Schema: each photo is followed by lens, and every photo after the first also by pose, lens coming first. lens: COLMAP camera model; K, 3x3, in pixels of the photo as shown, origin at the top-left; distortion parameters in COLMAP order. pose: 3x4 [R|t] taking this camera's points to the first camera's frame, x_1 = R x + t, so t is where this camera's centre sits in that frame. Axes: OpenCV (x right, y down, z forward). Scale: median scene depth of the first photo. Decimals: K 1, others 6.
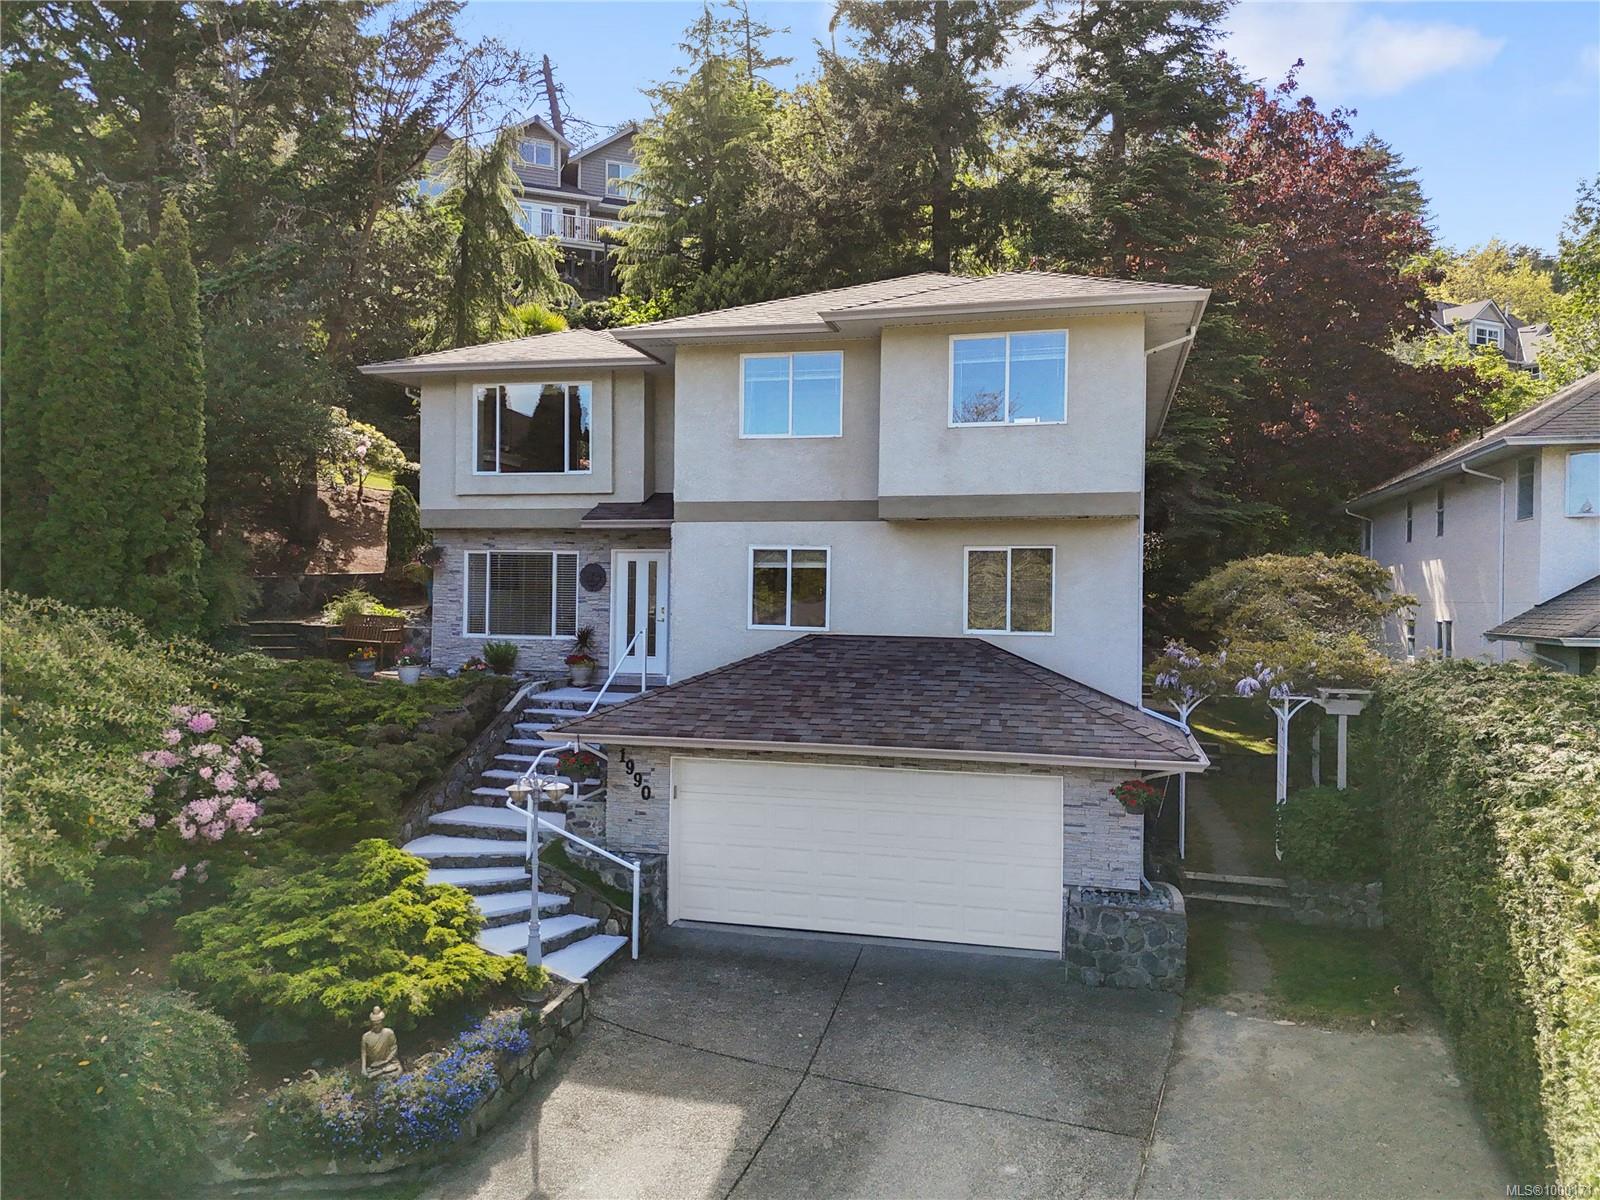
lens RADIAL K [[1162.6, 0, 800.0], [0, 1162.6, 600.0], [0, 0, 1]] dist [0.033594, -0.005646]
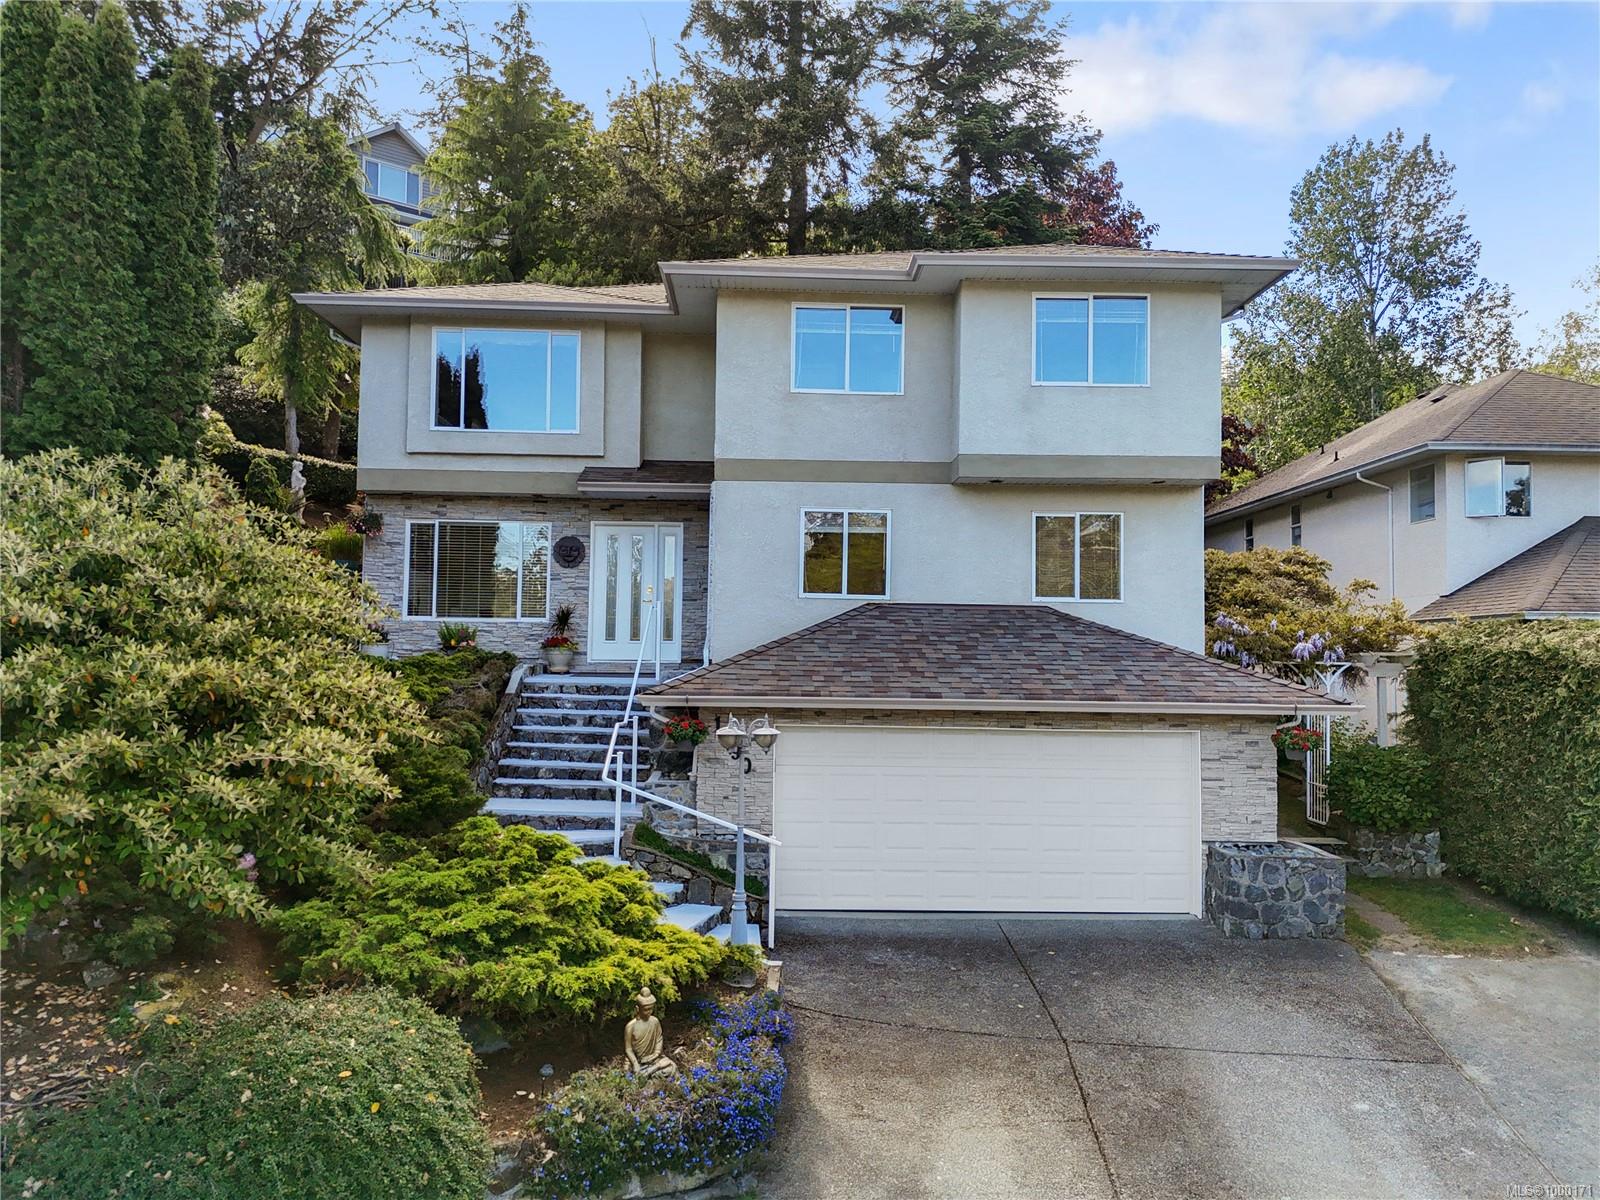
lens RADIAL K [[1162.6, 0, 800.0], [0, 1162.6, 600.0], [0, 0, 1]] dist [0.033594, -0.005646]
pose [[0.961755, 0.015281, 0.273486, -0.325205], [-0.001062, 0.998643, -0.052064, 0.082311], [-0.273911, 0.049782, 0.960466, 0.125004]]
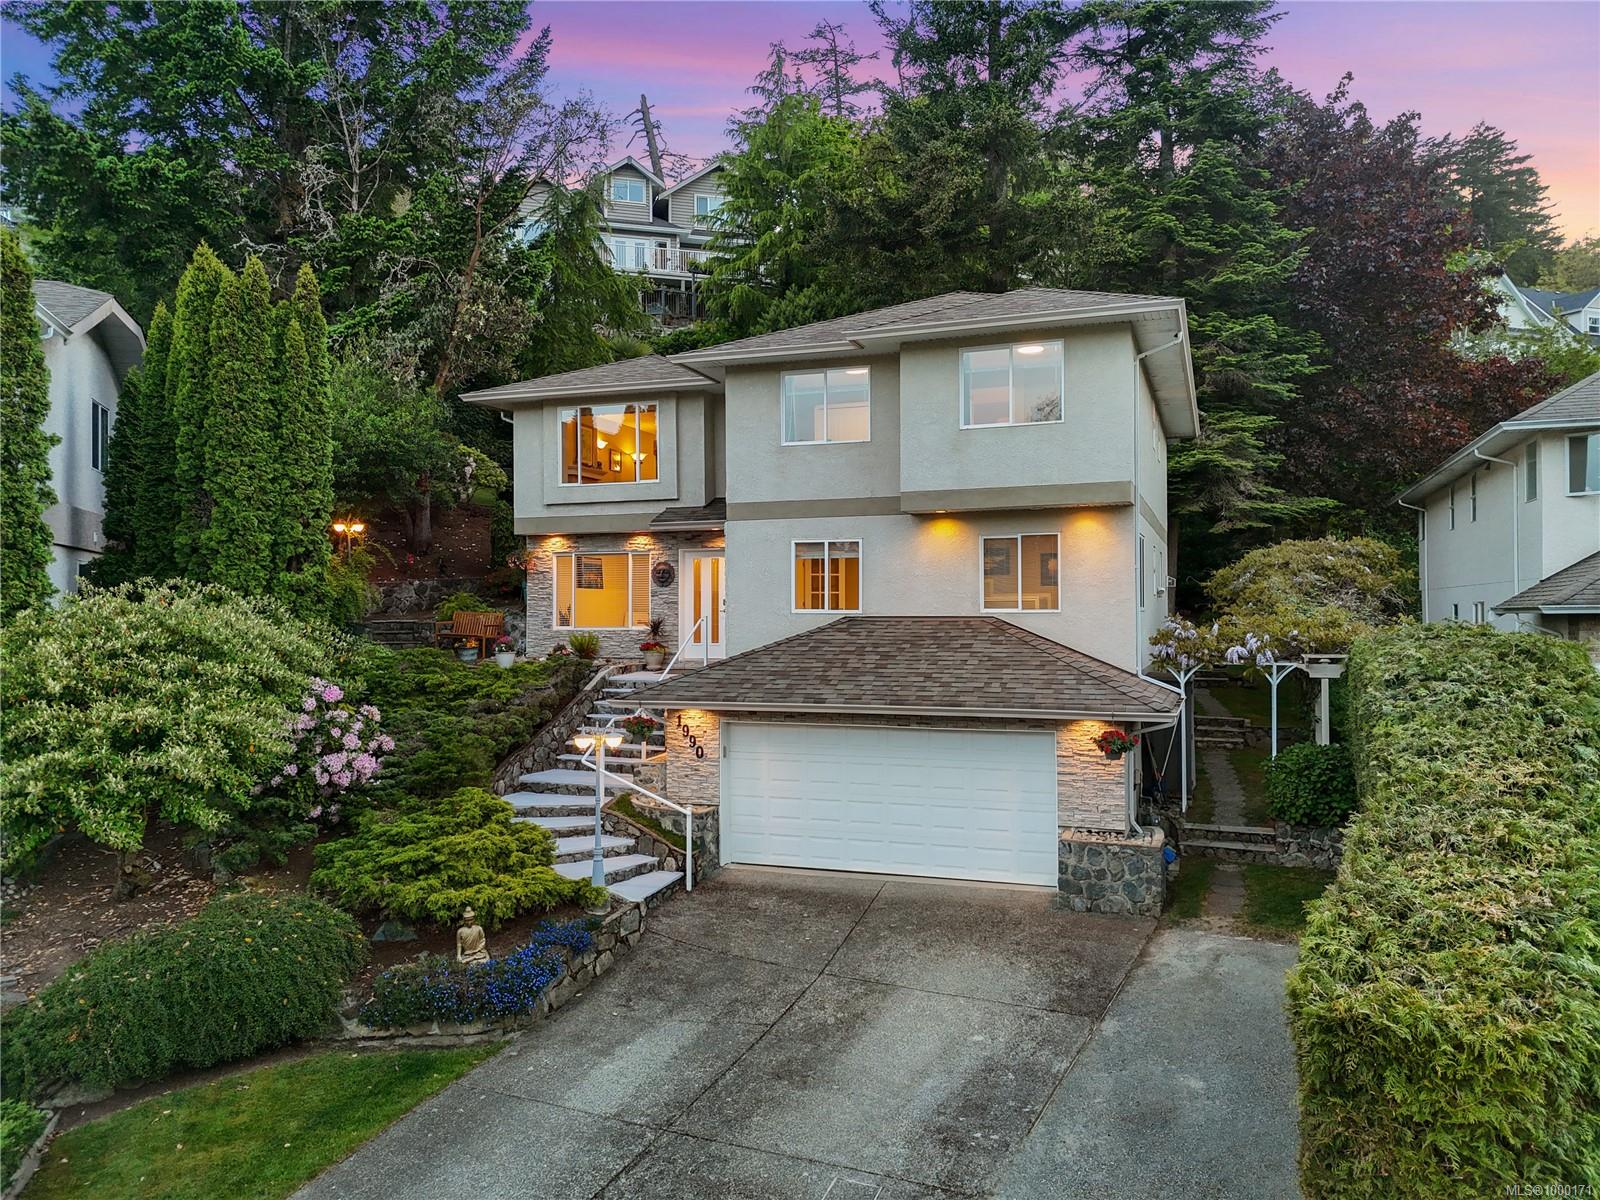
lens RADIAL K [[1156.4, 0, 799.6], [0, 1156.4, 595.4], [0, 0, 1]] dist [0.039610, -0.004667]
pose [[0.995619, -0.019065, -0.091536, 0.072514], [0.017475, 0.999683, -0.018147, 0.030988], [0.091853, 0.016468, 0.995636, -0.135753]]
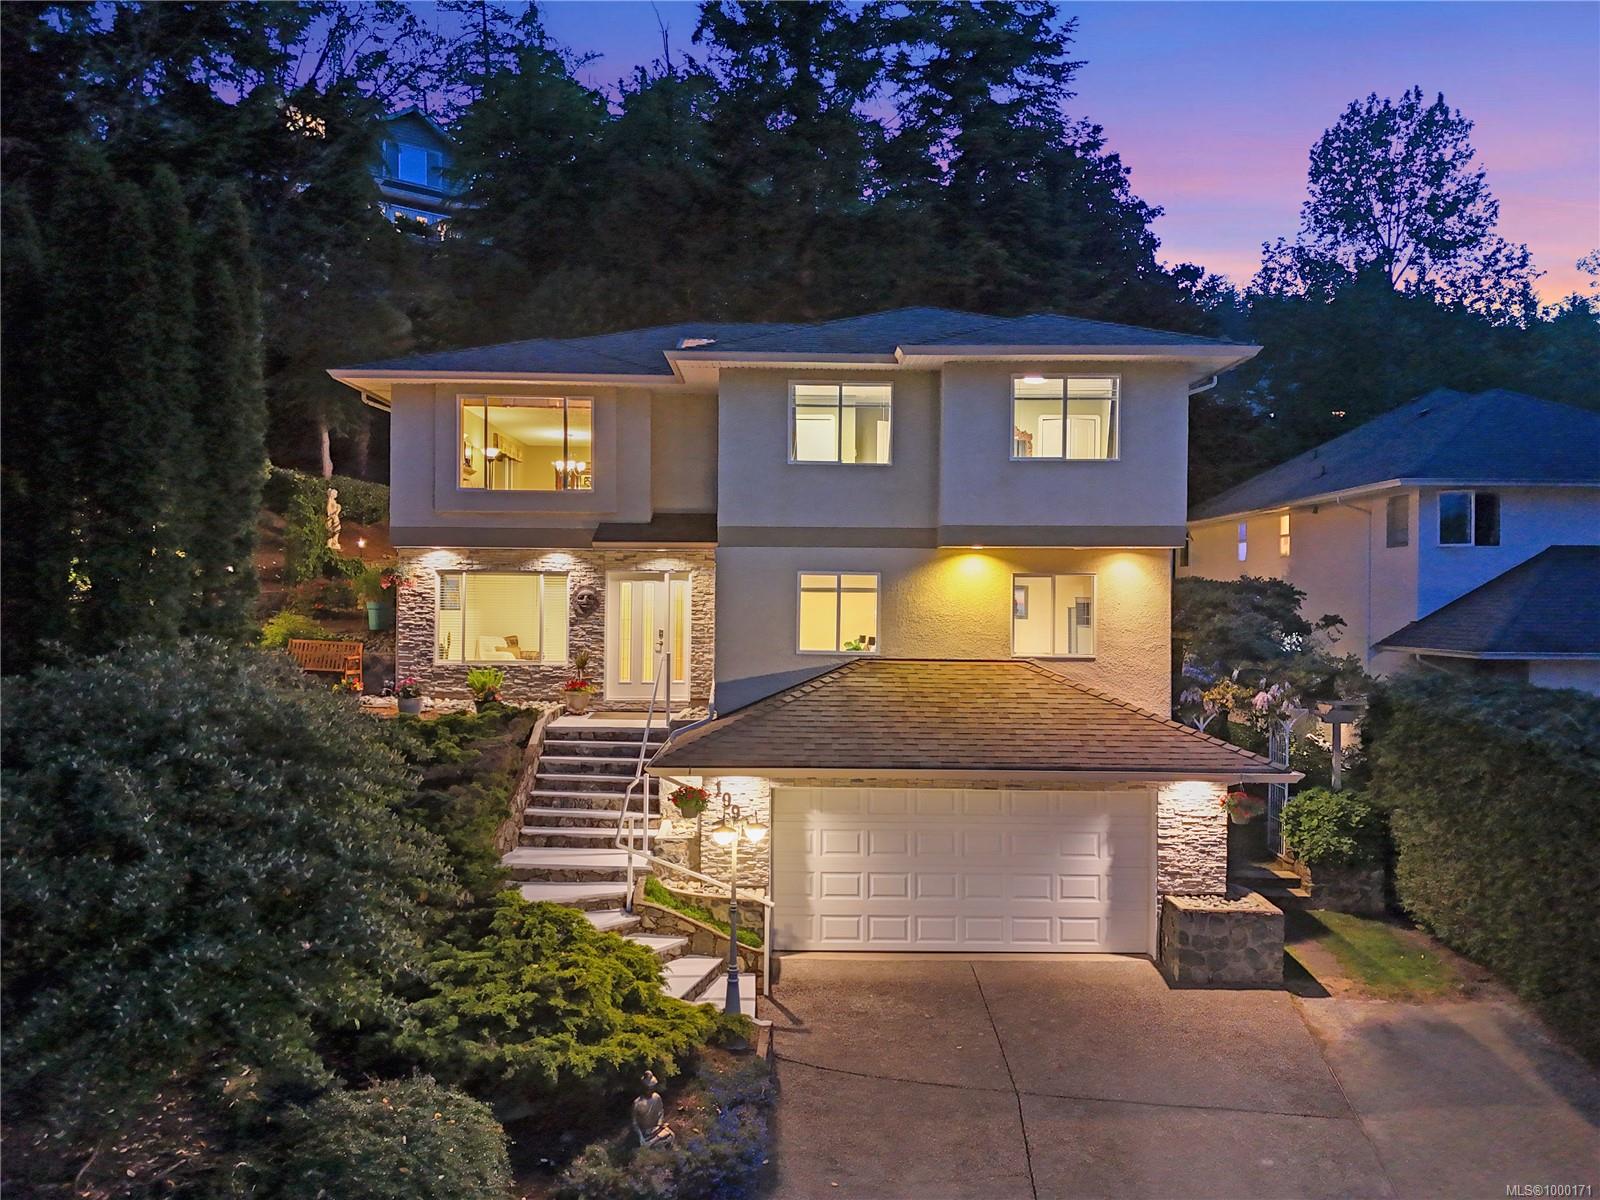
lens RADIAL K [[1151.3, 0, 795.8], [0, 1151.3, 607.1], [0, 0, 1]] dist [0.031213, -0.007434]
pose [[0.968029, -0.005649, 0.250775, -0.322301], [0.004633, 0.999978, 0.004641, -0.022638], [-0.250796, -0.003331, 0.968034, 0.041889]]
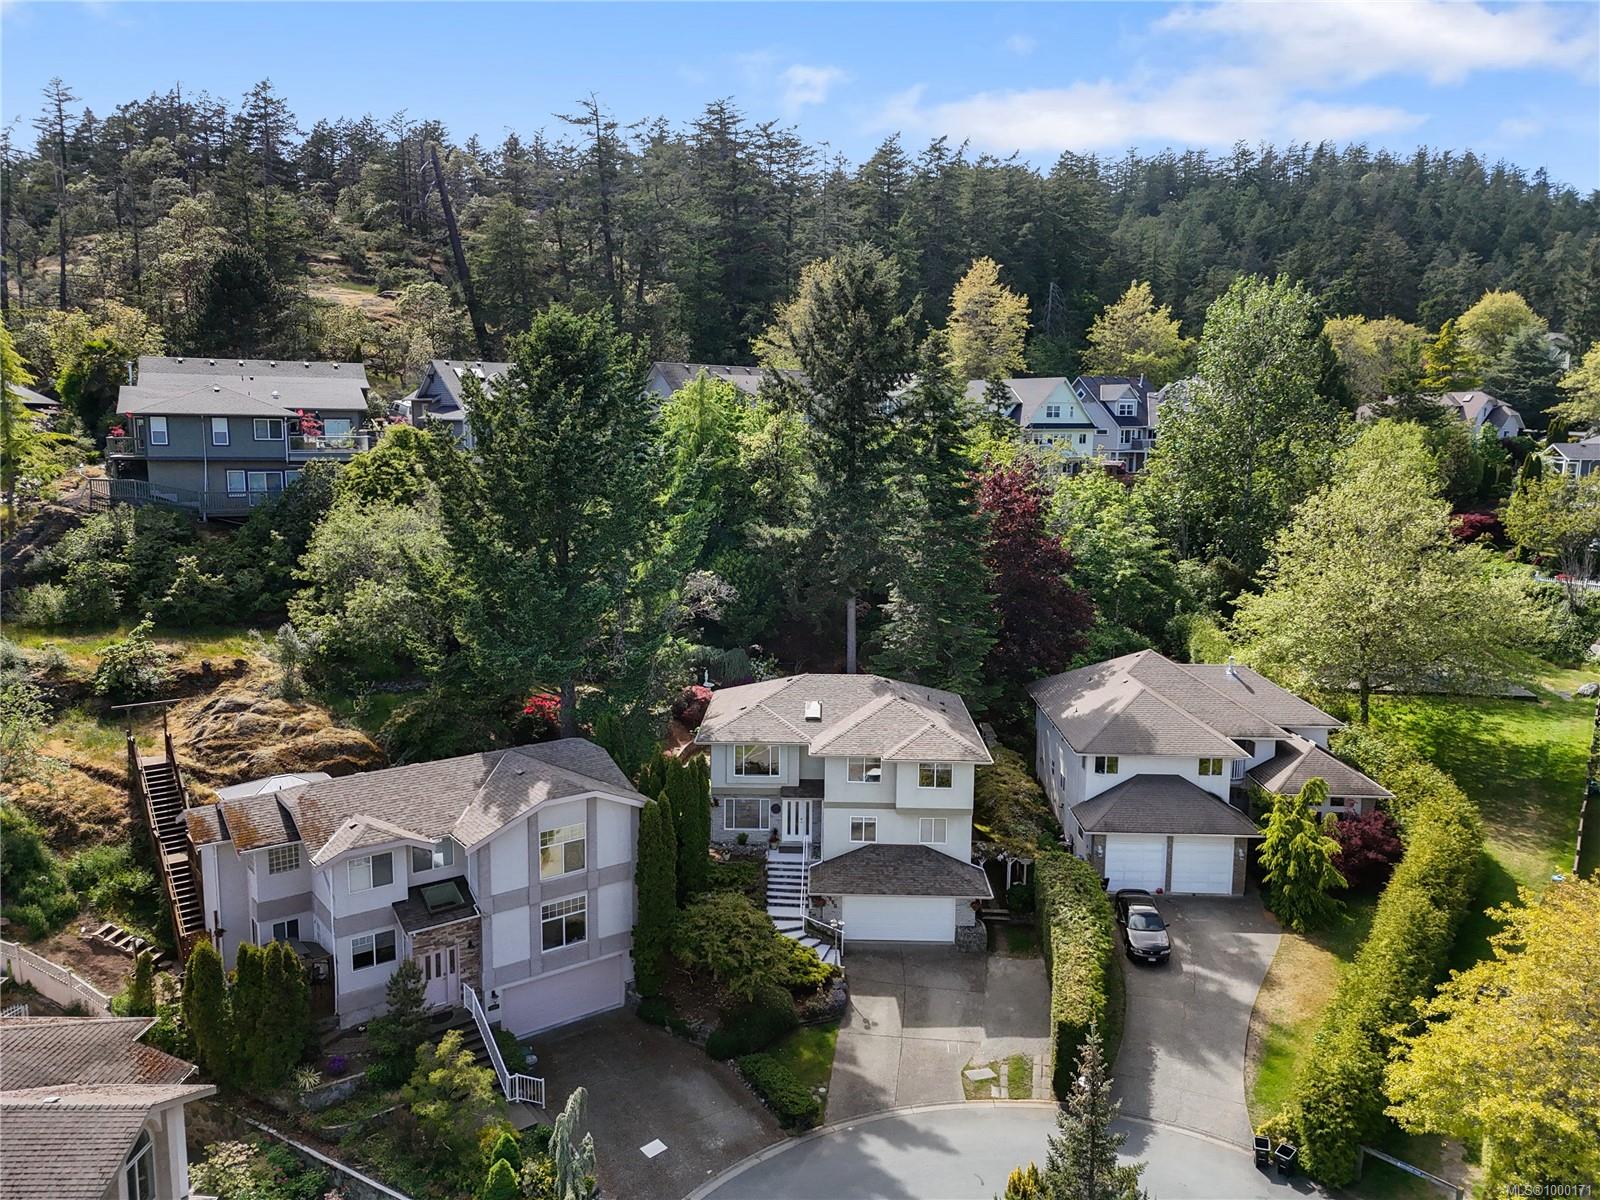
lens RADIAL K [[1122.9, 0, 824.6], [0, 1122.9, 602.5], [0, 0, 1]] dist [0.039946, -0.004727]
pose [[0.968957, -0.029758, 0.245433, -0.910872], [-0.004324, 0.990538, 0.137171, -1.121576], [-0.247193, -0.133974, 0.959660, -1.956386]]
